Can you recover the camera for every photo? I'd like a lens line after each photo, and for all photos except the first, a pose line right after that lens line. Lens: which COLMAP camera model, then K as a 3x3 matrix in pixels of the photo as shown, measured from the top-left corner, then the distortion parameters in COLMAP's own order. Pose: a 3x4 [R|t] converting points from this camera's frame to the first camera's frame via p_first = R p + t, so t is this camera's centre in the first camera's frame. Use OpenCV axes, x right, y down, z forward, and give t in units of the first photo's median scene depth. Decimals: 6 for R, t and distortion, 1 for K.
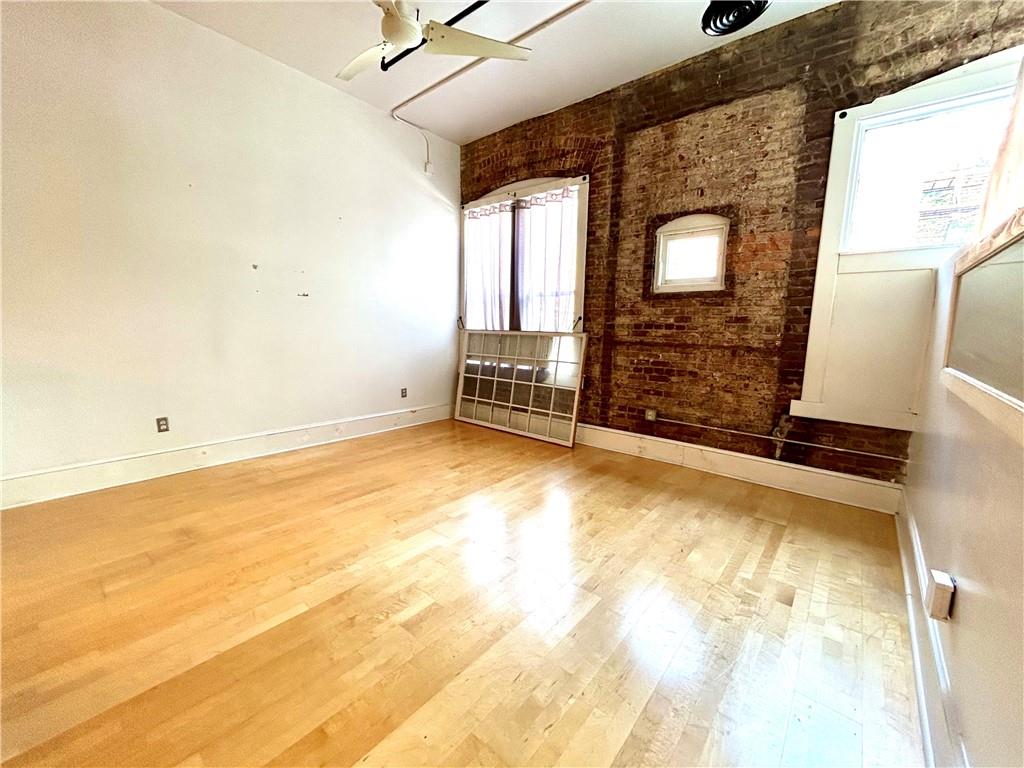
lens RADIAL K [[415.8, 0, 511.1], [0, 415.8, 384.8], [0, 0, 1]] dist [-0.000859, 0.000009]
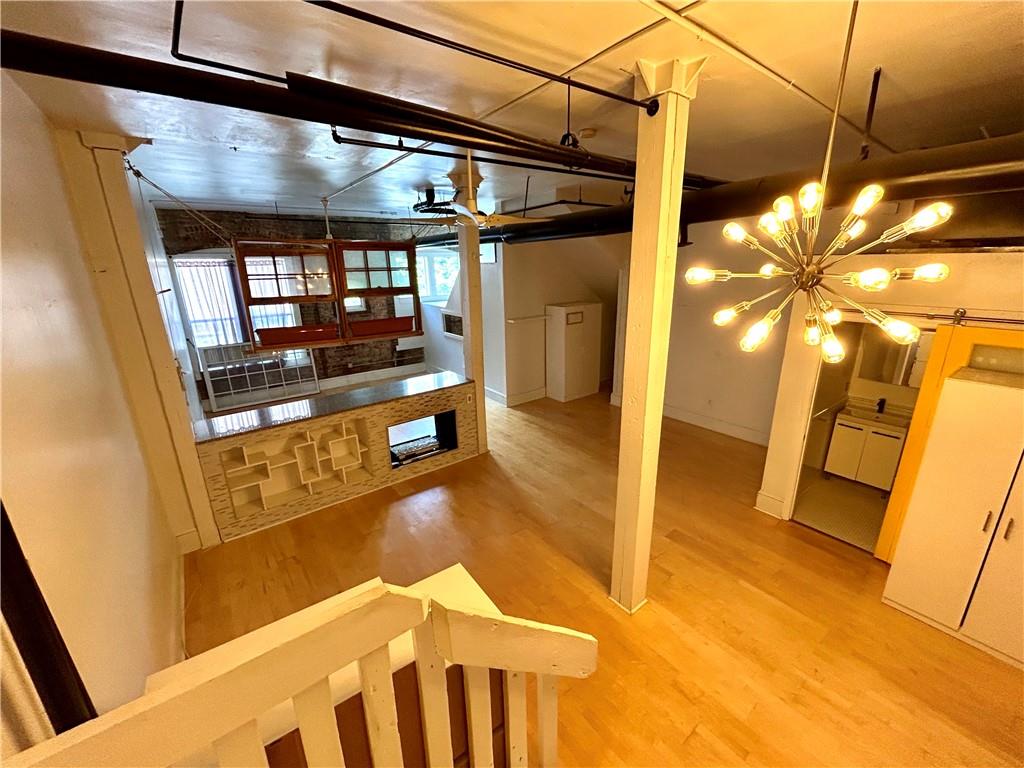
lens RADIAL K [[415.8, 0, 507.9], [0, 415.8, 383.5], [0, 0, 1]] dist [-0.000859, 0.000009]
pose [[0.214923, -0.298010, 0.930053, -1.568417], [0.162928, 0.949903, 0.266720, -0.288910], [-0.962945, 0.094208, 0.252710, -0.400098]]
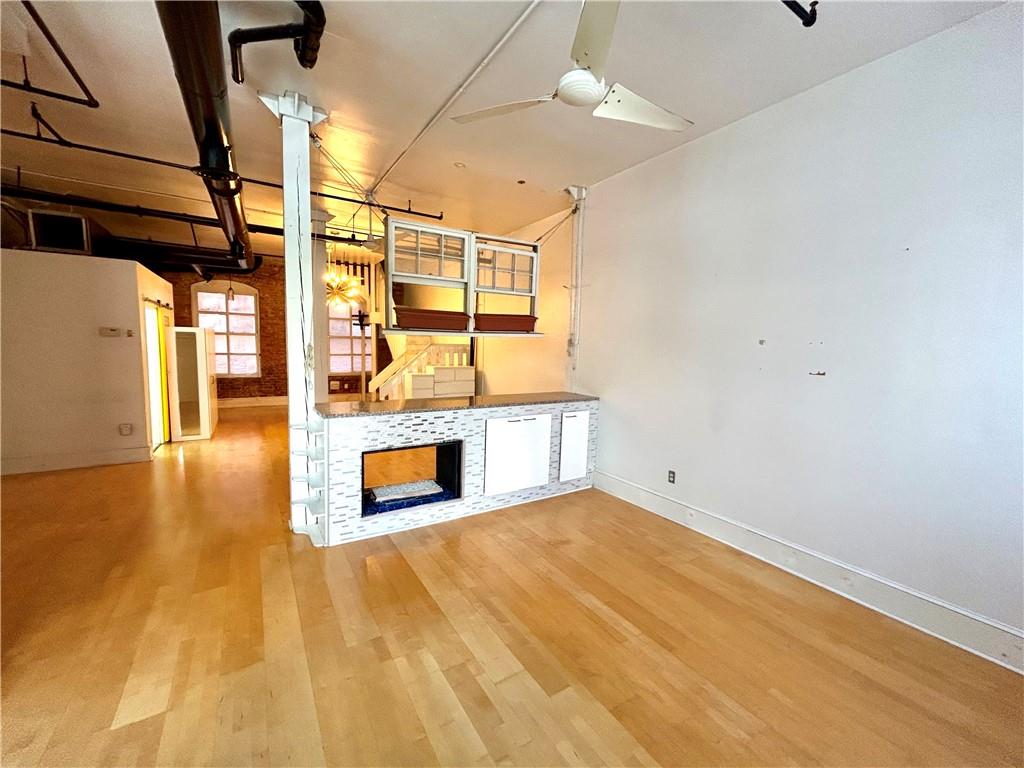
lens RADIAL K [[415.8, 0, 511.2], [0, 415.8, 383.8], [0, 0, 1]] dist [-0.000859, 0.000009]
pose [[-0.302883, 0.069707, -0.950475, 0.364018], [-0.165024, 0.978420, 0.124344, -0.202186], [0.938631, 0.194513, -0.284843, 0.708549]]
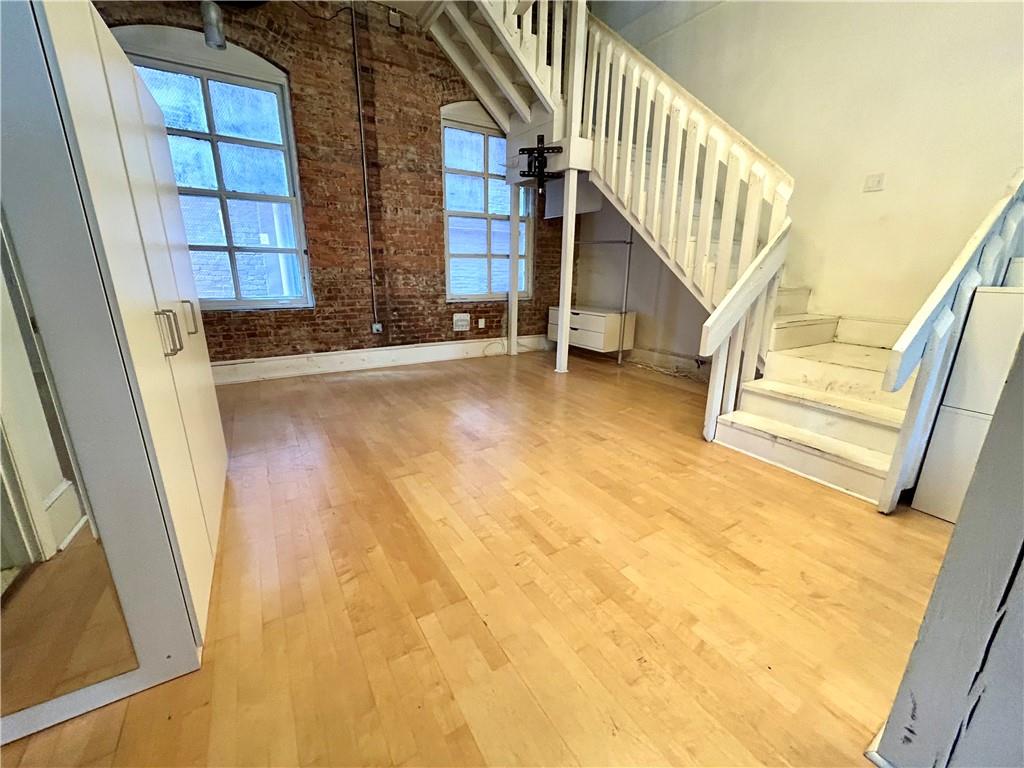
lens RADIAL K [[415.8, 0, 512.3], [0, 415.8, 384.7], [0, 0, 1]] dist [-0.000859, 0.000009]
pose [[-0.305777, 0.242281, -0.920761, -0.669470], [-0.154194, 0.941713, 0.299001, 0.103610], [0.939534, 0.233403, -0.250596, -0.611028]]
